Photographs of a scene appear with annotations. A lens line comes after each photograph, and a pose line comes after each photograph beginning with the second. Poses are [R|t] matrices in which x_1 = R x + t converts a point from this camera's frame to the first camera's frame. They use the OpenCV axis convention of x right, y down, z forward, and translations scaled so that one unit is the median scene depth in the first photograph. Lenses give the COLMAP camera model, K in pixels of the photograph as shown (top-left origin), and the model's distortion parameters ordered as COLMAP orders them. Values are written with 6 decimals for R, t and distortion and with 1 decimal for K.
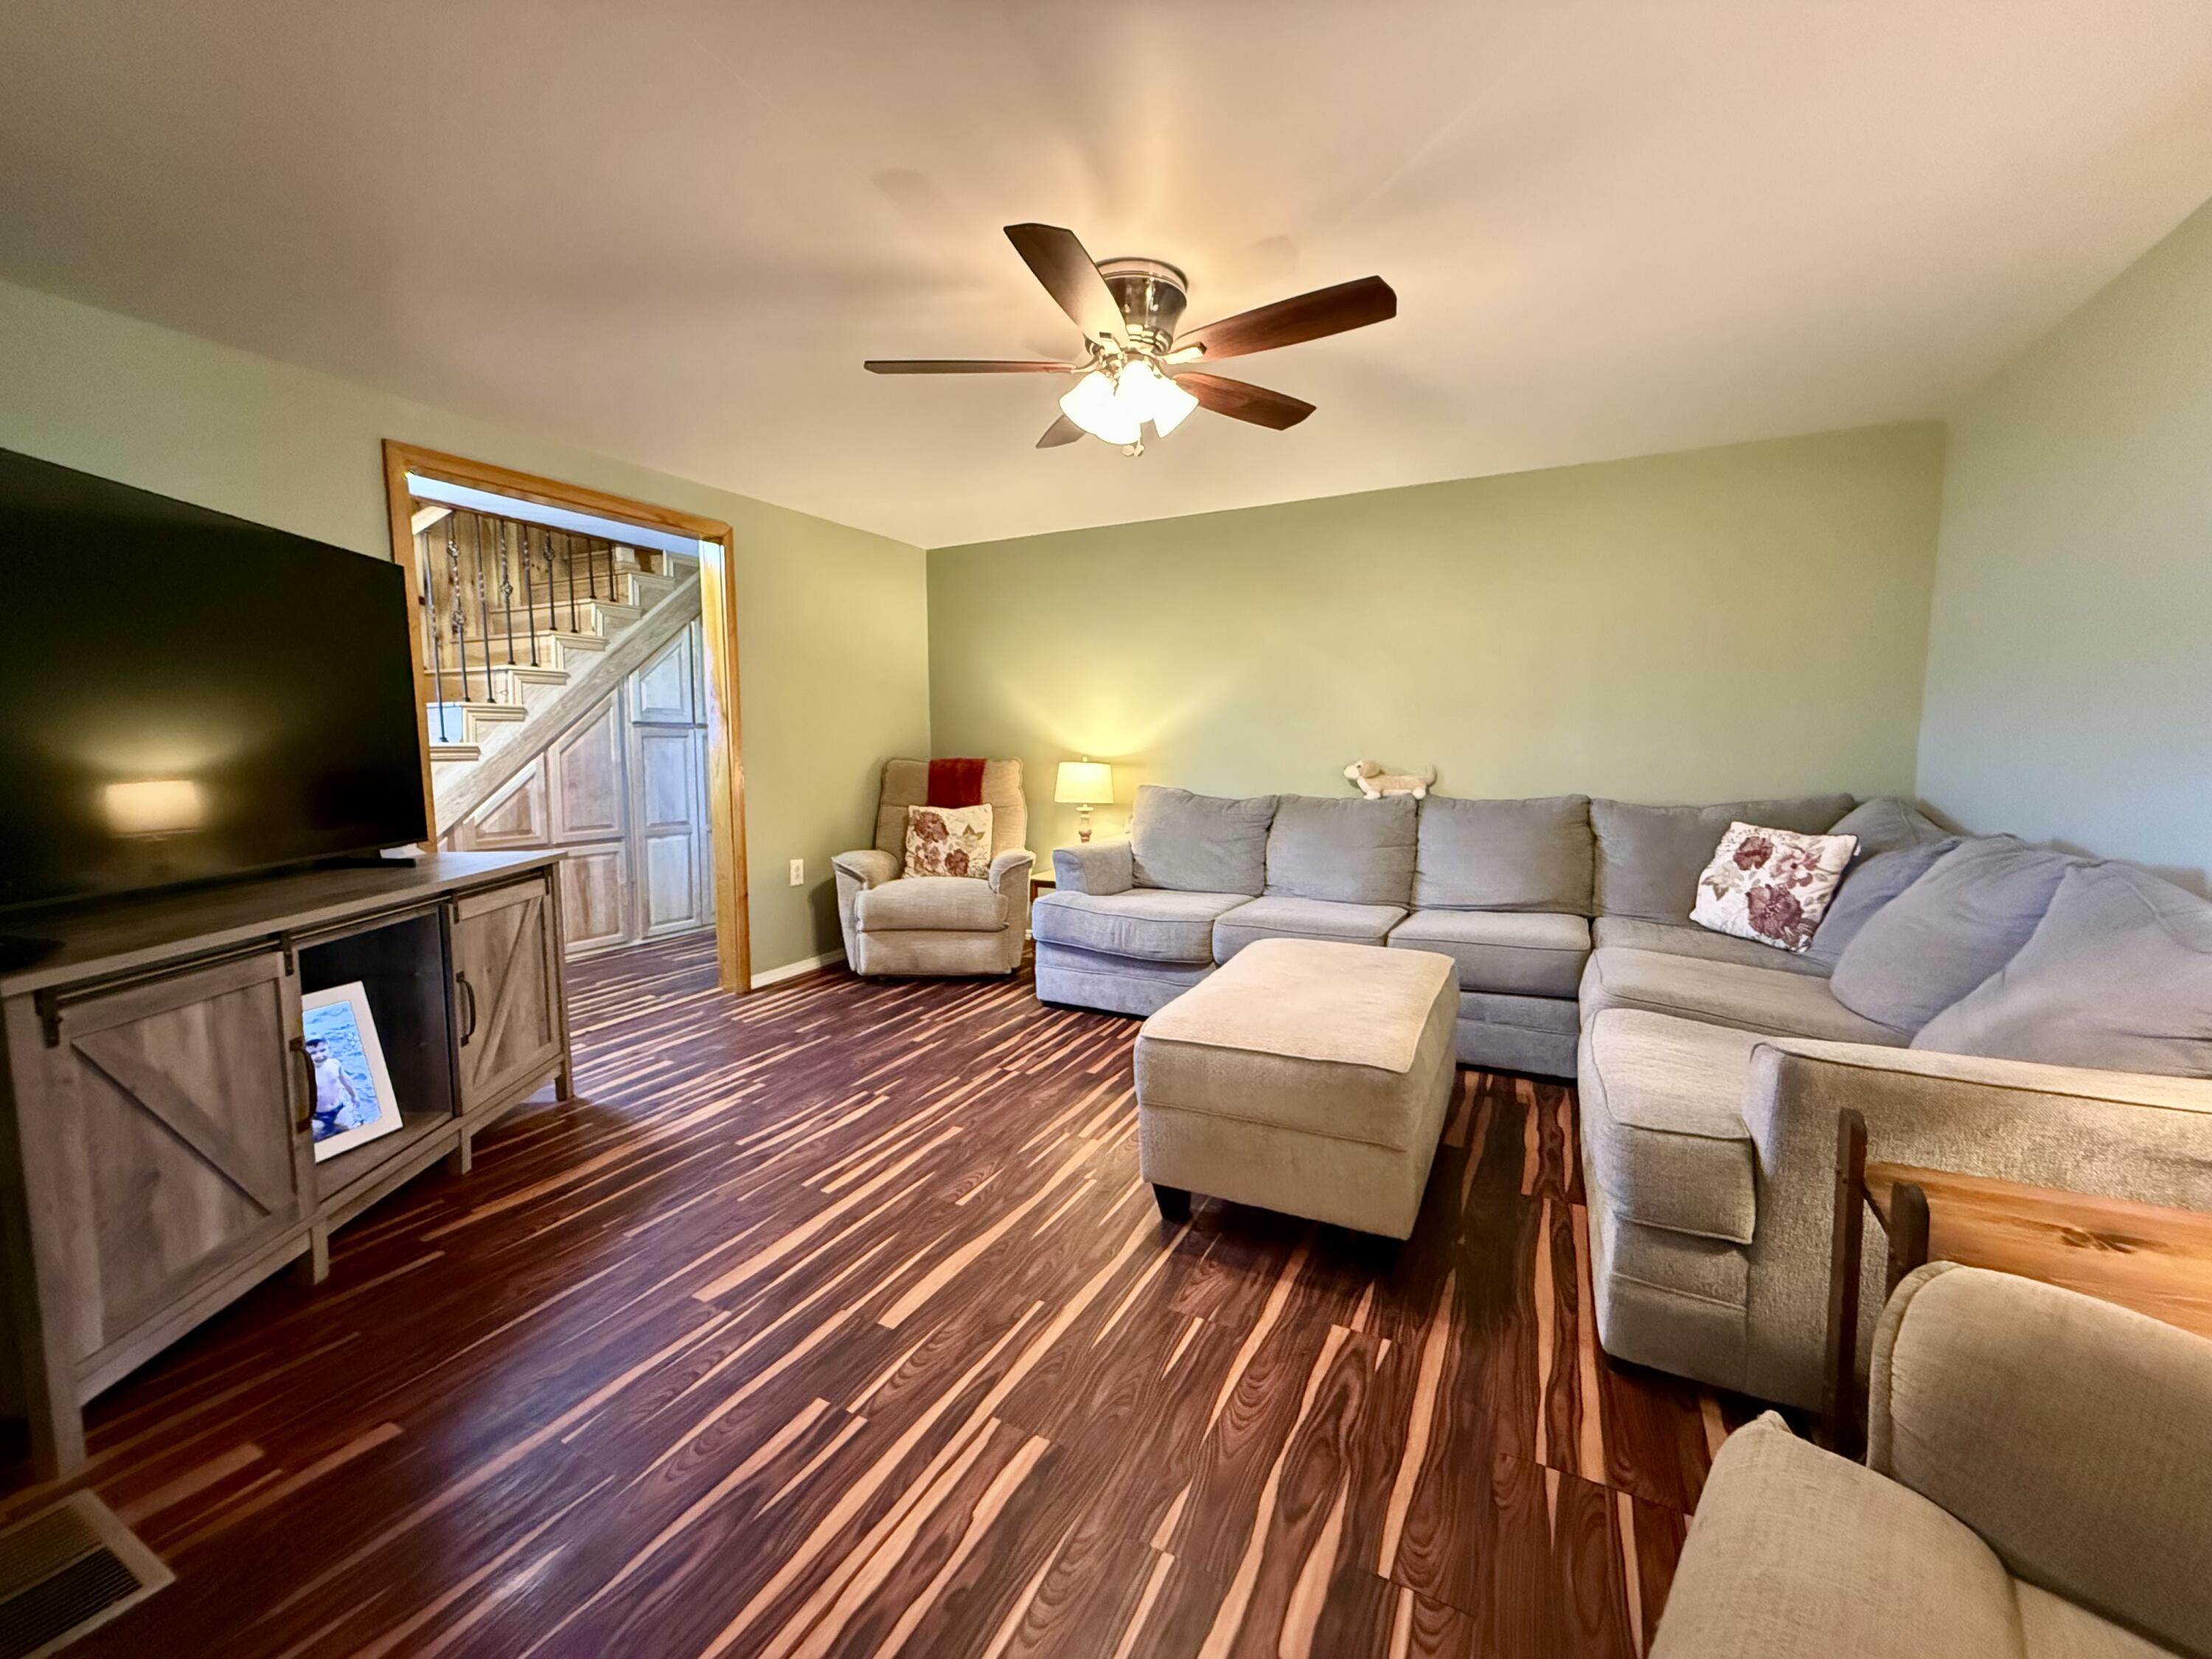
lens RADIAL K [[881.3, 0, 1093.9], [0, 881.3, 818.8], [0, 0, 1]] dist [-0.000775, 0.000171]
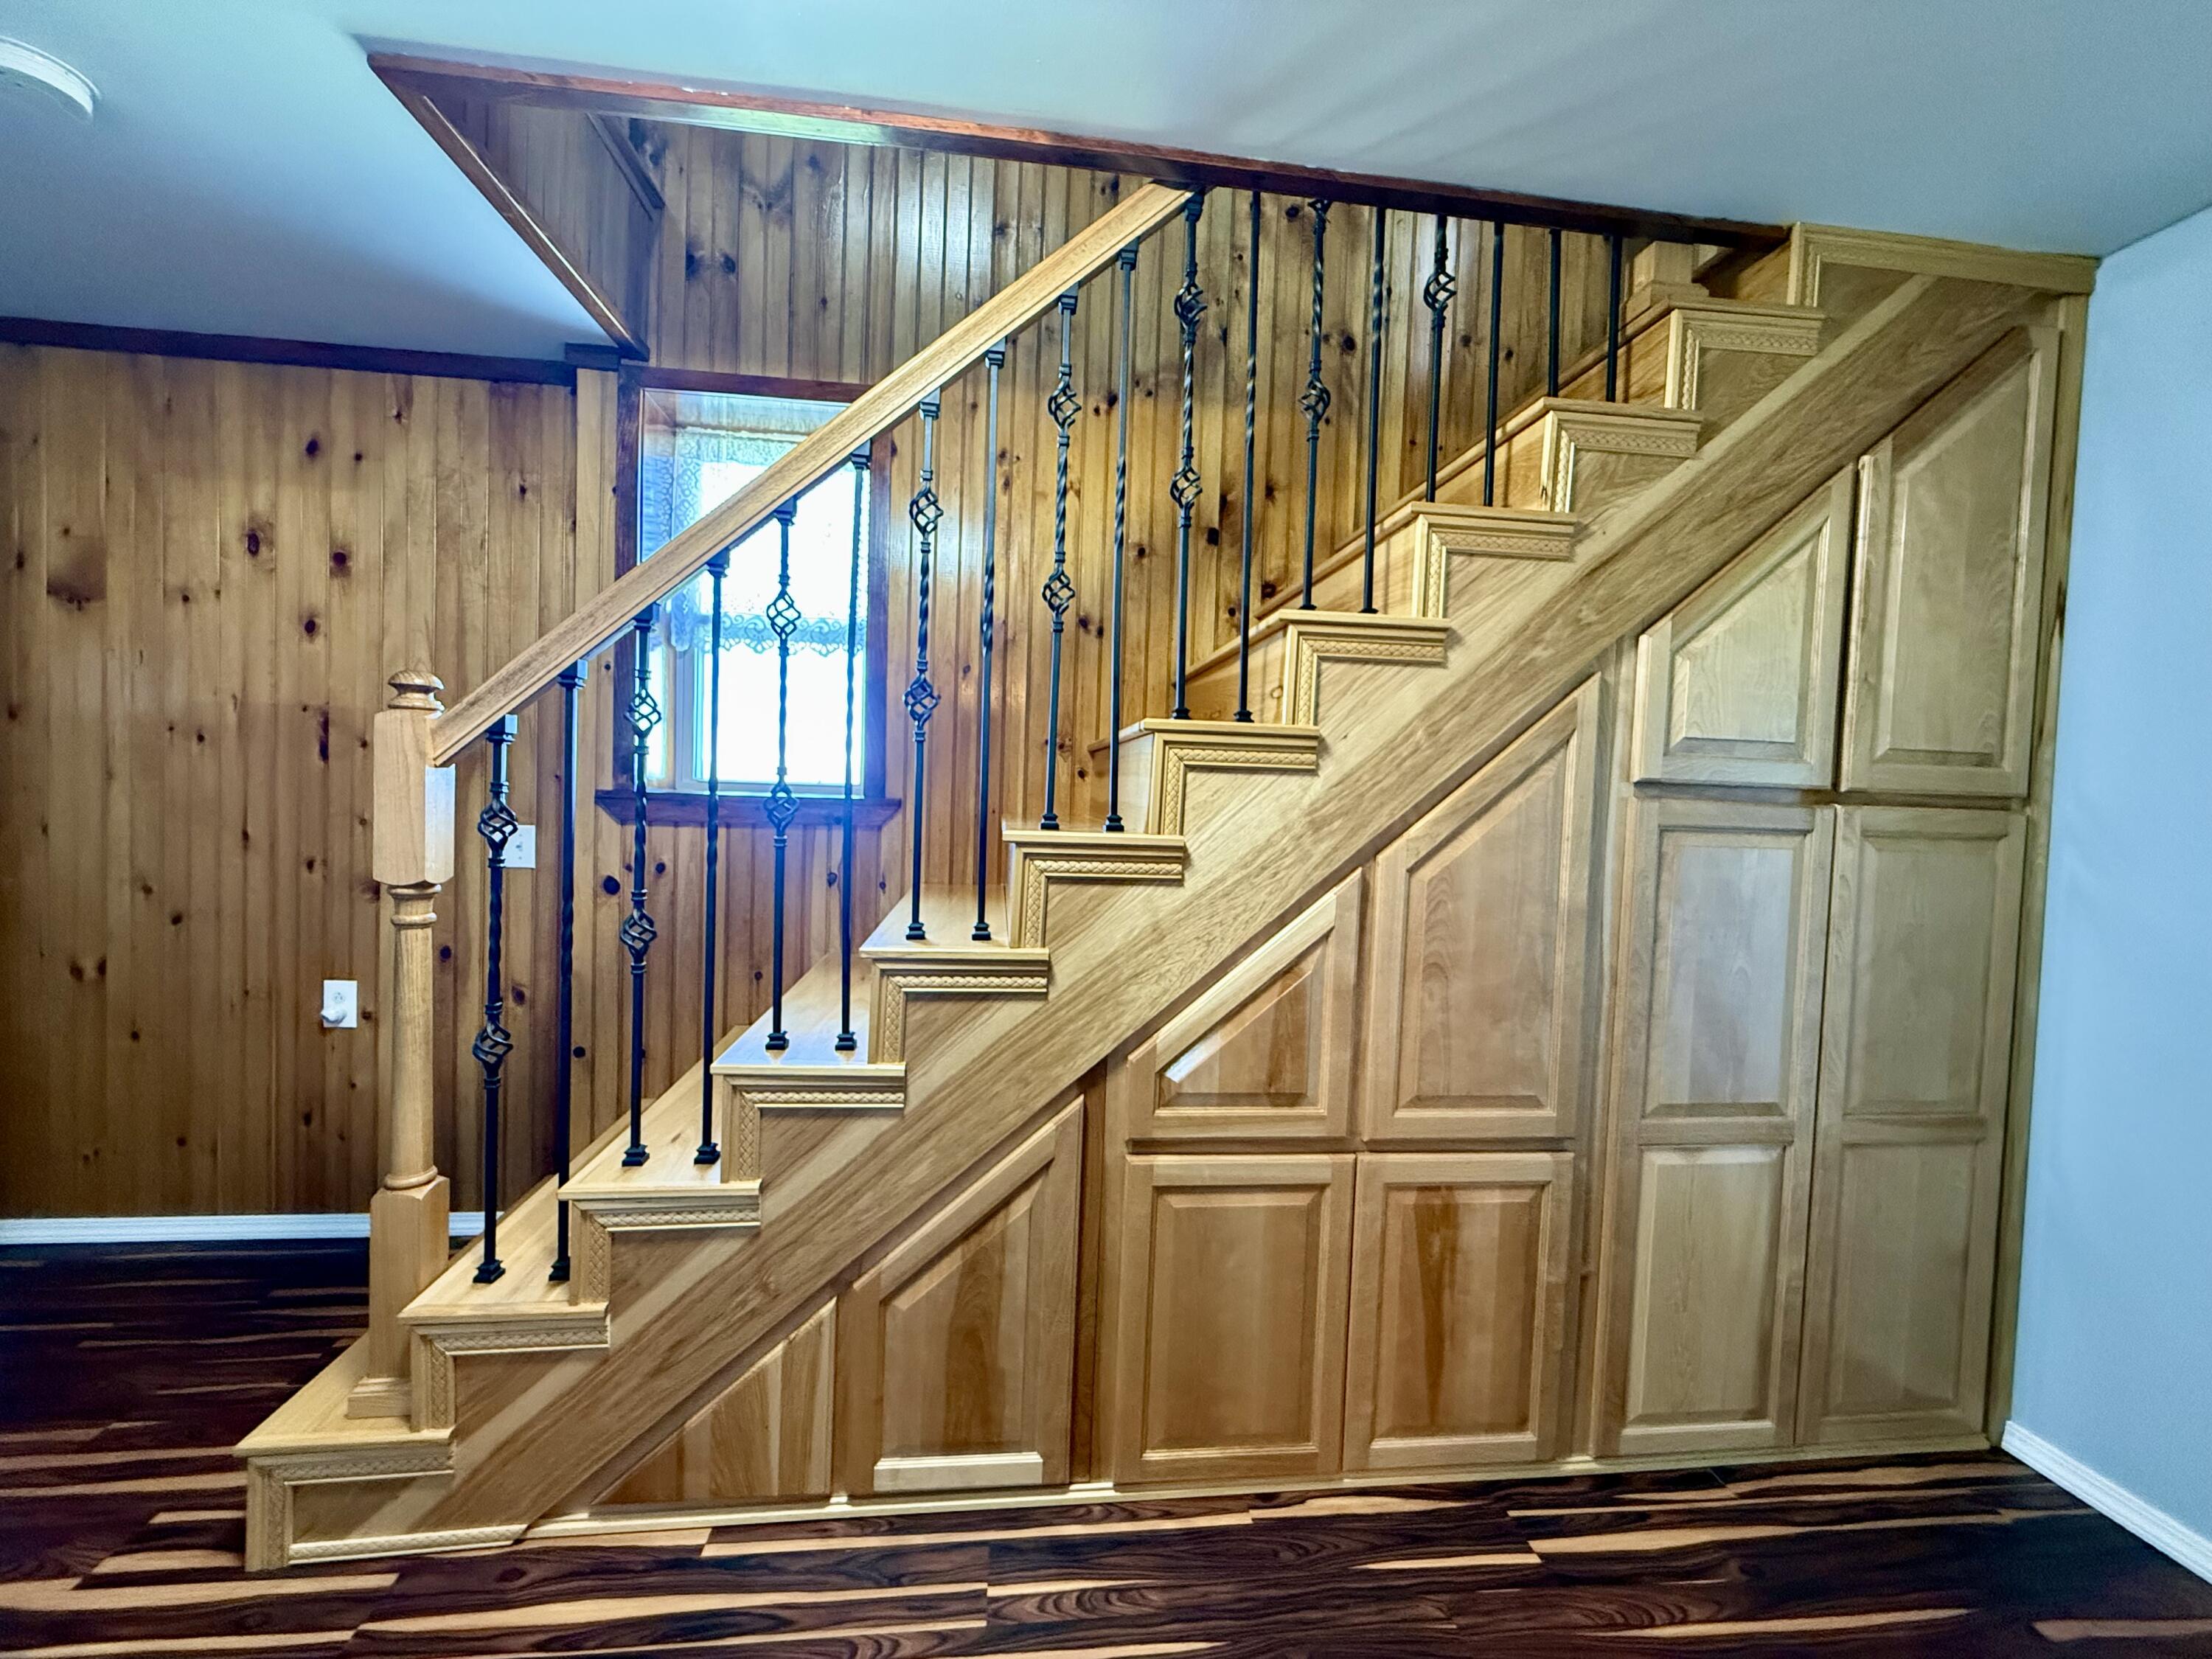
lens RADIAL K [[881.3, 0, 1098.0], [0, 881.3, 821.8], [0, 0, 1]] dist [-0.000775, 0.000171]
pose [[0.562315, 0.053357, -0.825200, -0.367829], [-0.104053, 0.994550, -0.006598, -0.072786], [0.820350, 0.089574, 0.564803, 0.659440]]
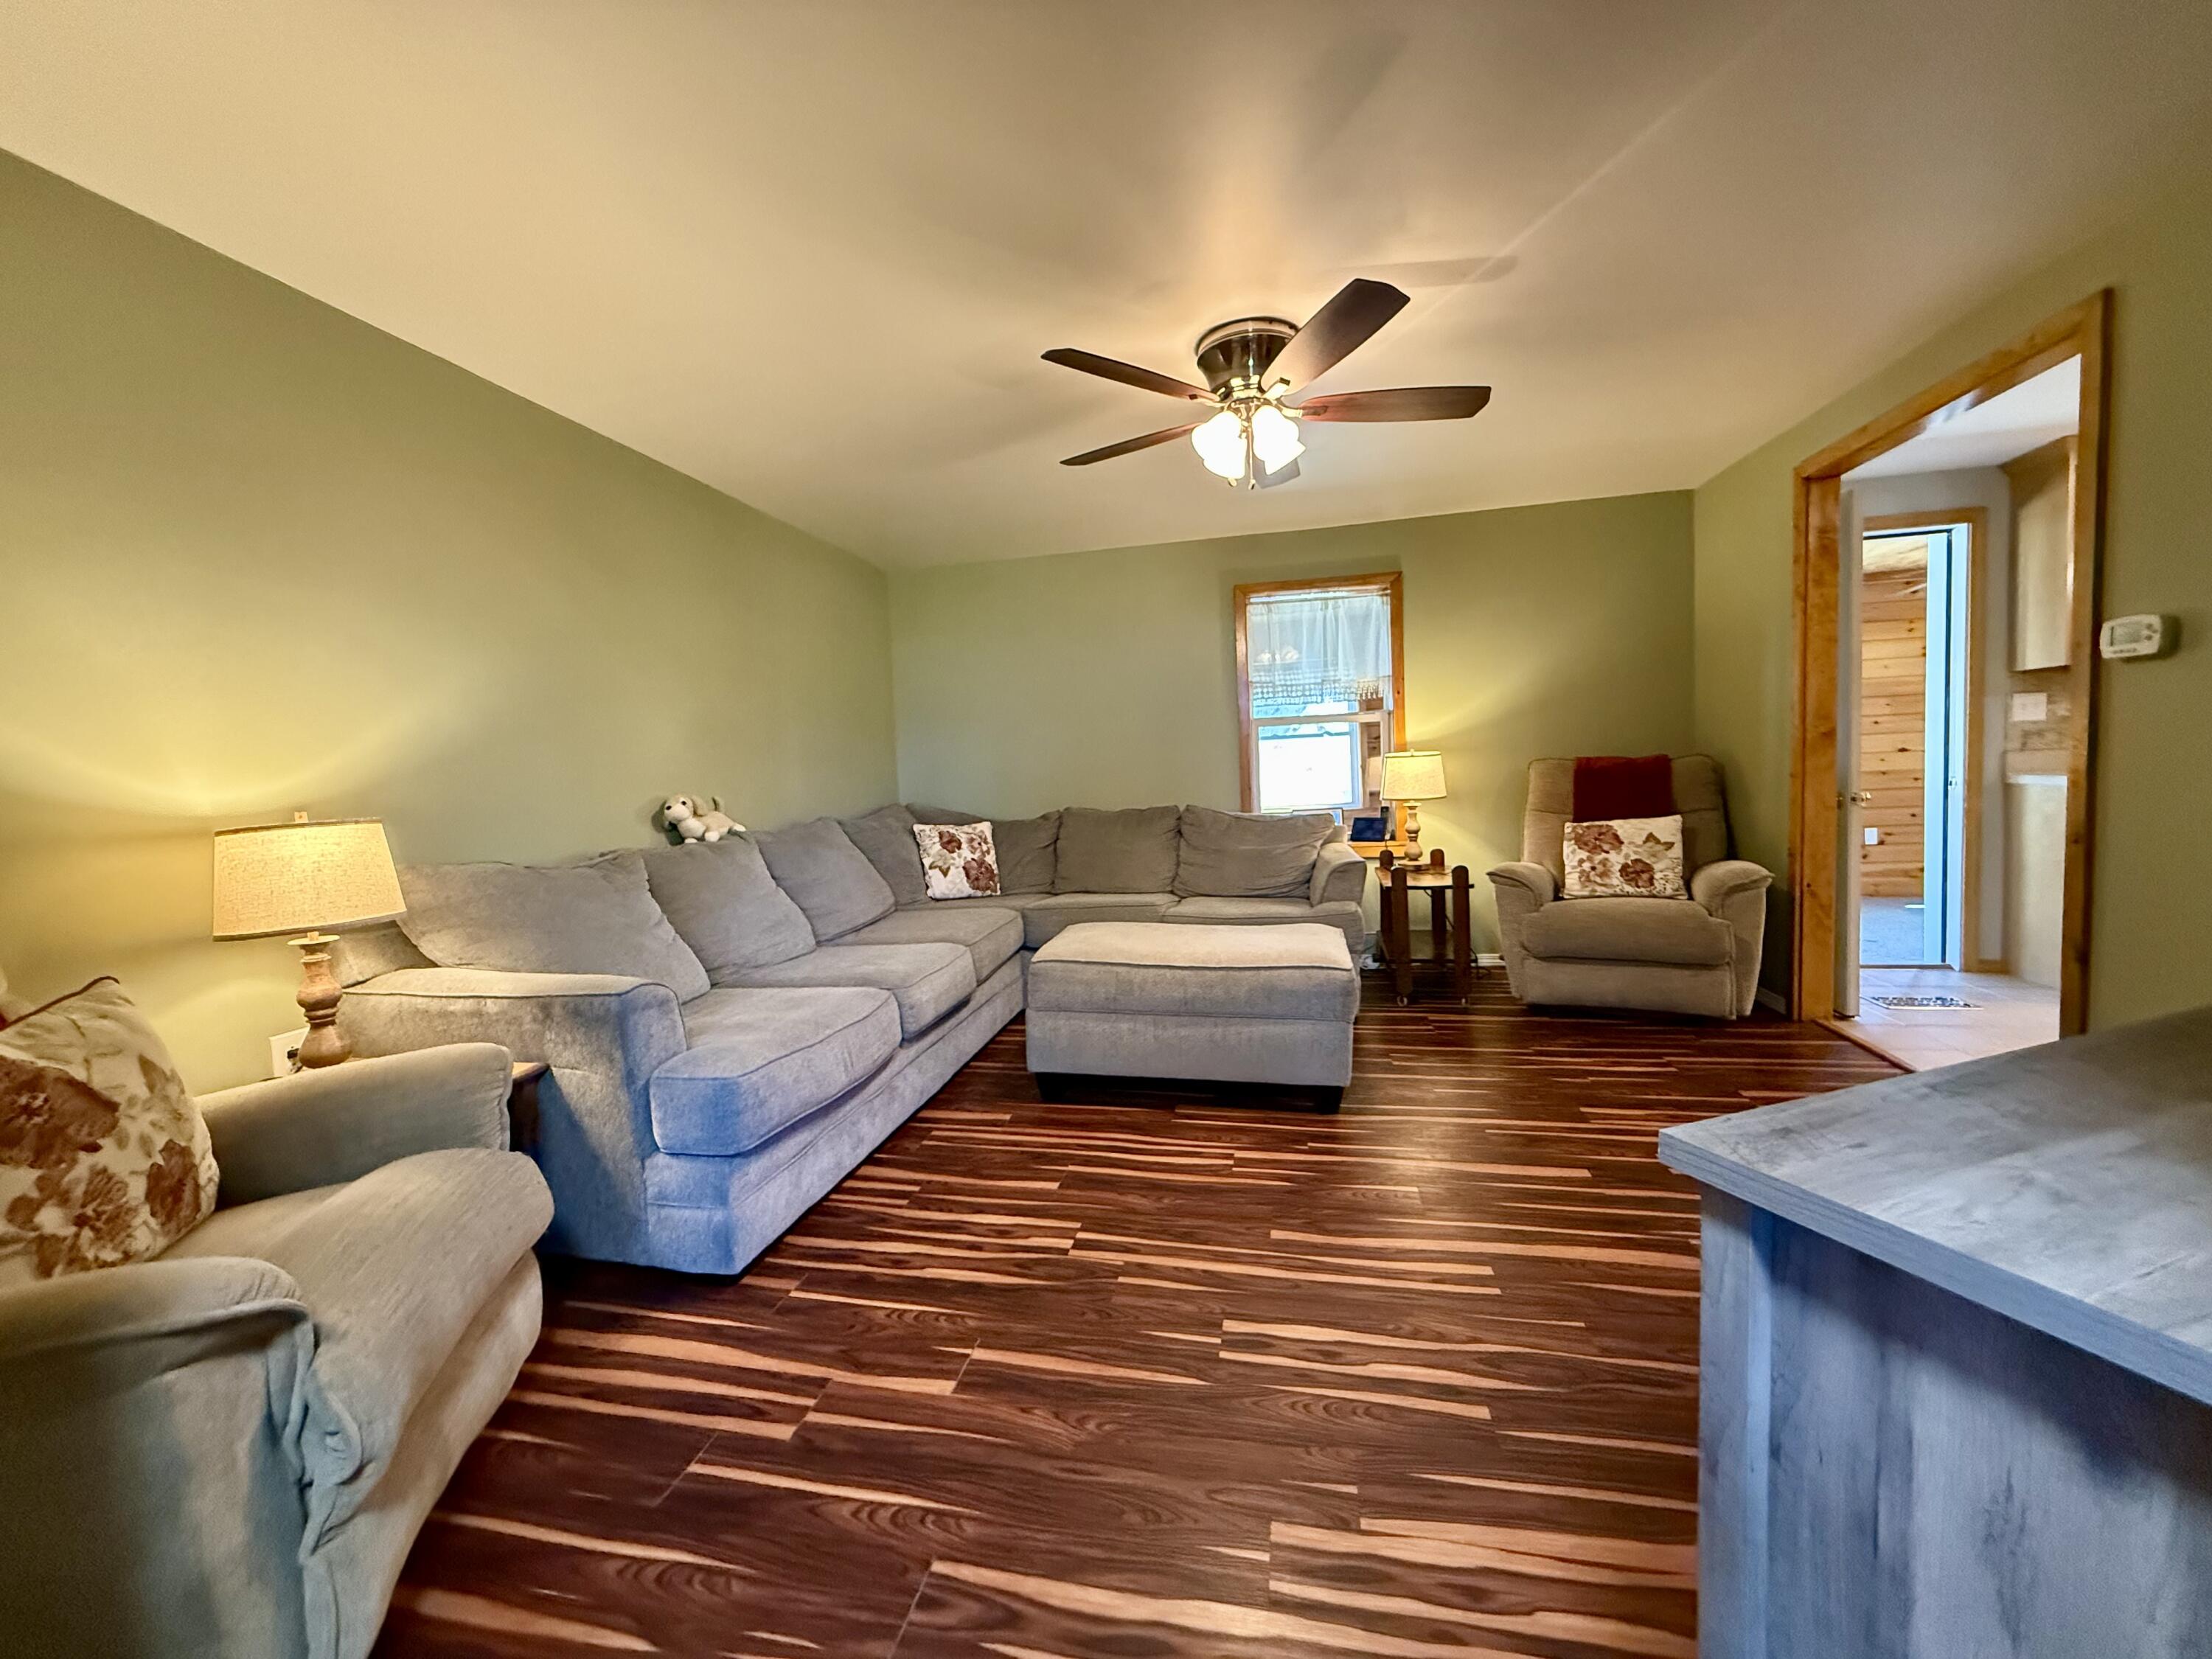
lens RADIAL K [[881.3, 0, 1101.2], [0, 881.3, 822.5], [0, 0, 1]] dist [-0.000775, 0.000171]
pose [[-0.267217, -0.043351, 0.962661, -0.922752], [0.123313, 0.989236, 0.078778, -0.096863], [-0.955714, 0.139760, -0.258995, 1.411254]]
